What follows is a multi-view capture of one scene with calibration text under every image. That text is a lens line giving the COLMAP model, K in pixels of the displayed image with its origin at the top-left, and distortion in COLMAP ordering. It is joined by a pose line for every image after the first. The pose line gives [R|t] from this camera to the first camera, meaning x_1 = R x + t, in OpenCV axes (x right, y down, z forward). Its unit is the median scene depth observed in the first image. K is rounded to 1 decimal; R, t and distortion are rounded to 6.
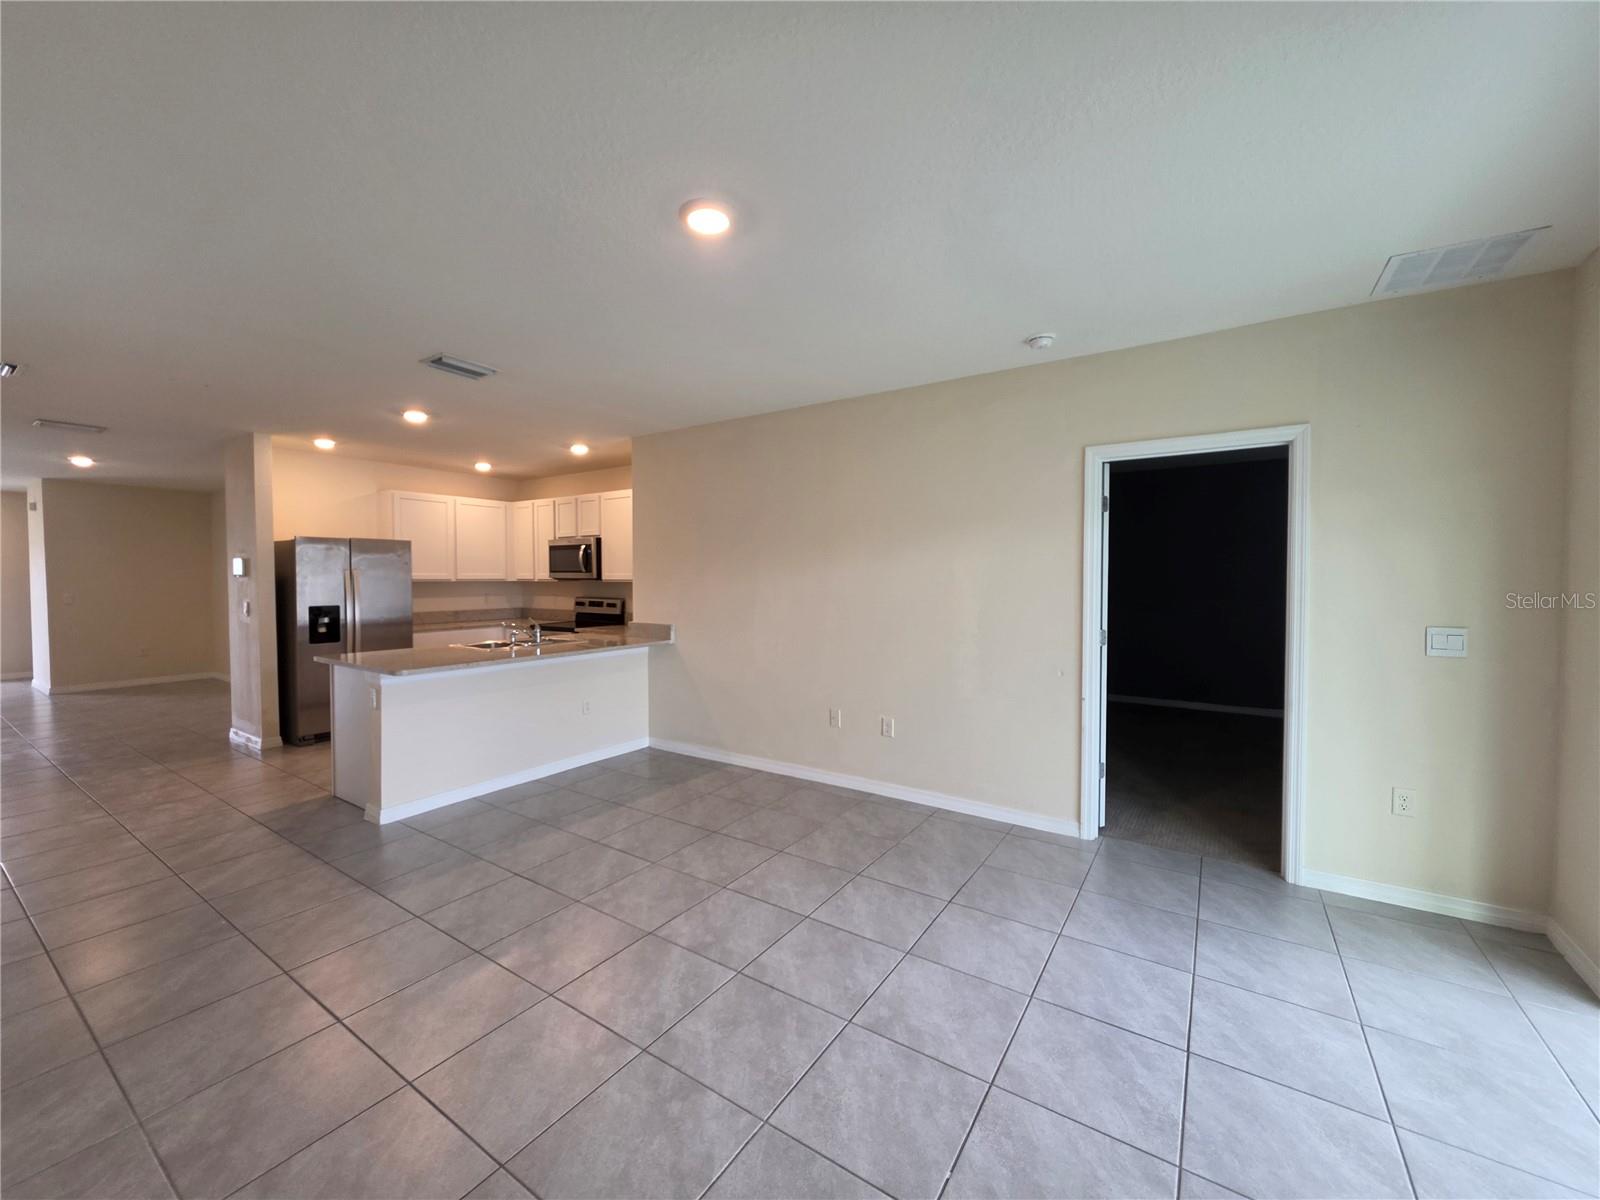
lens RADIAL K [[642.5, 0, 794.6], [0, 642.5, 595.1], [0, 0, 1]] dist [0.000538, 0.000139]
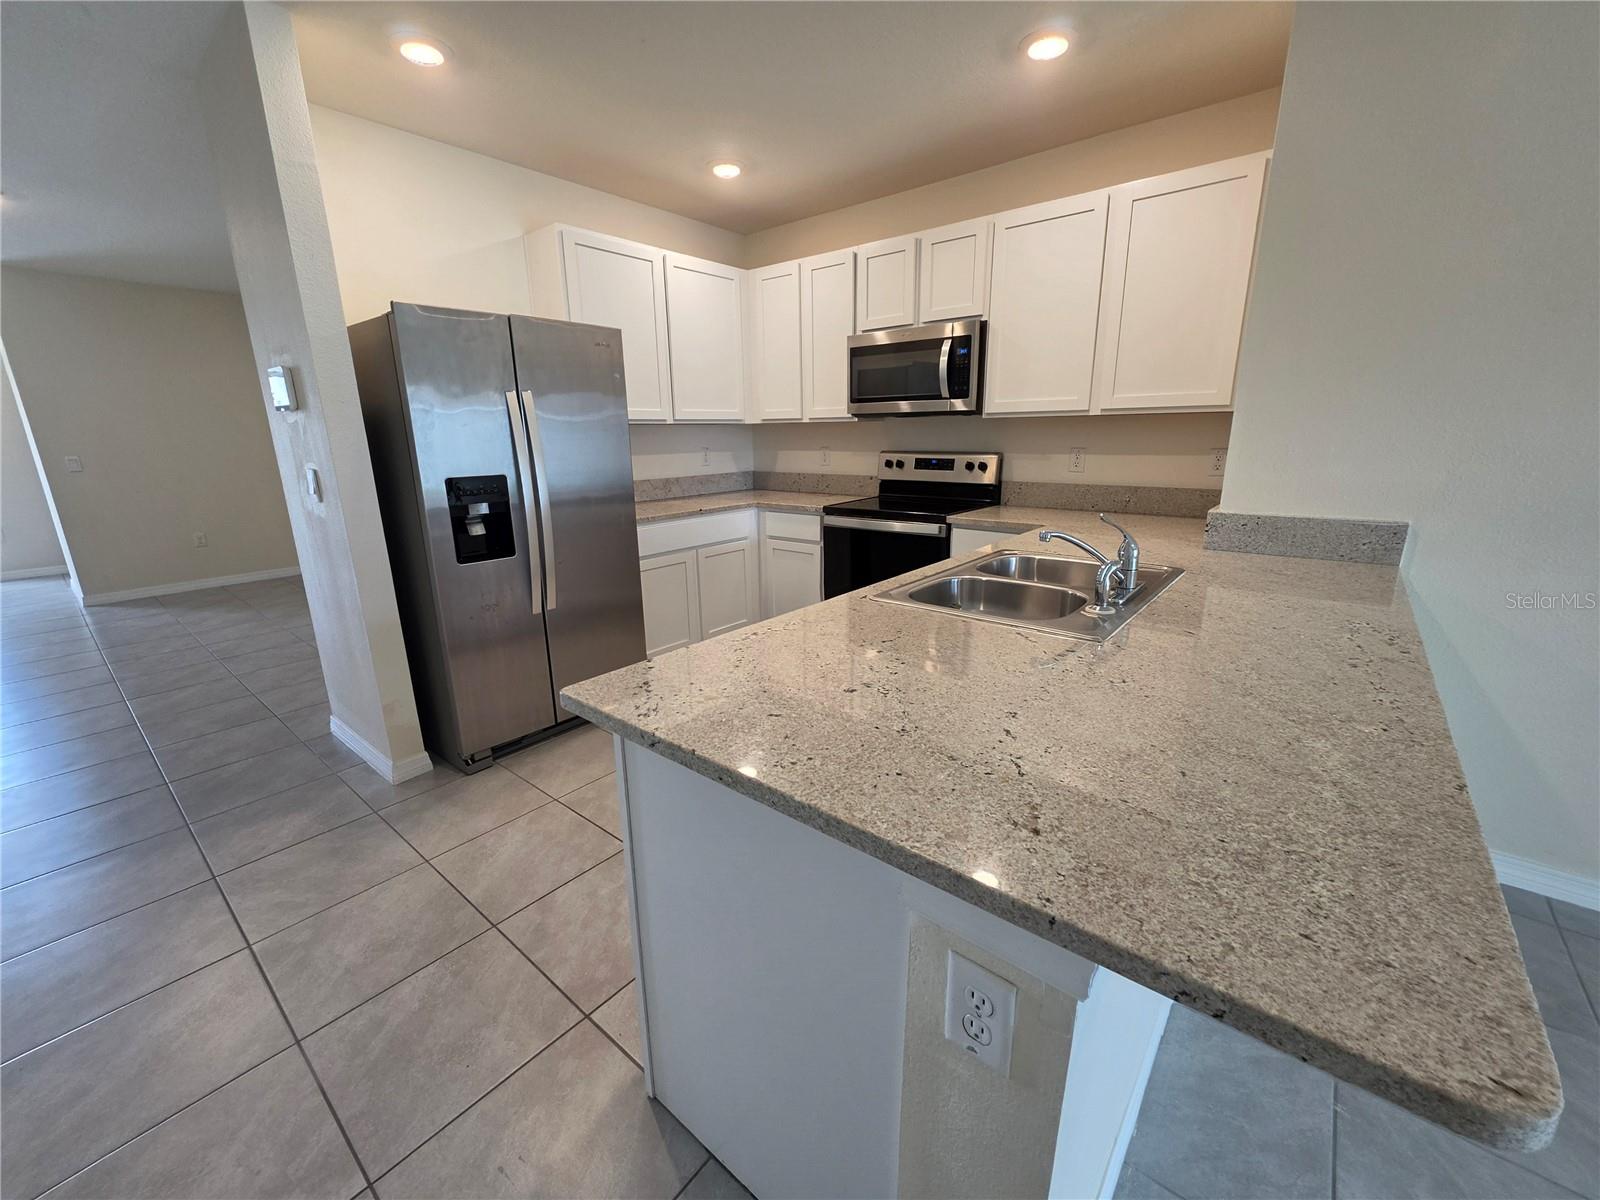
lens RADIAL K [[642.5, 0, 795.8], [0, 642.5, 600.9], [0, 0, 1]] dist [0.000538, 0.000139]
pose [[0.995303, 0.009753, -0.096321, -0.392997], [0.012388, 0.973904, 0.226624, 0.002290], [0.096017, -0.226752, 0.969208, 0.480201]]
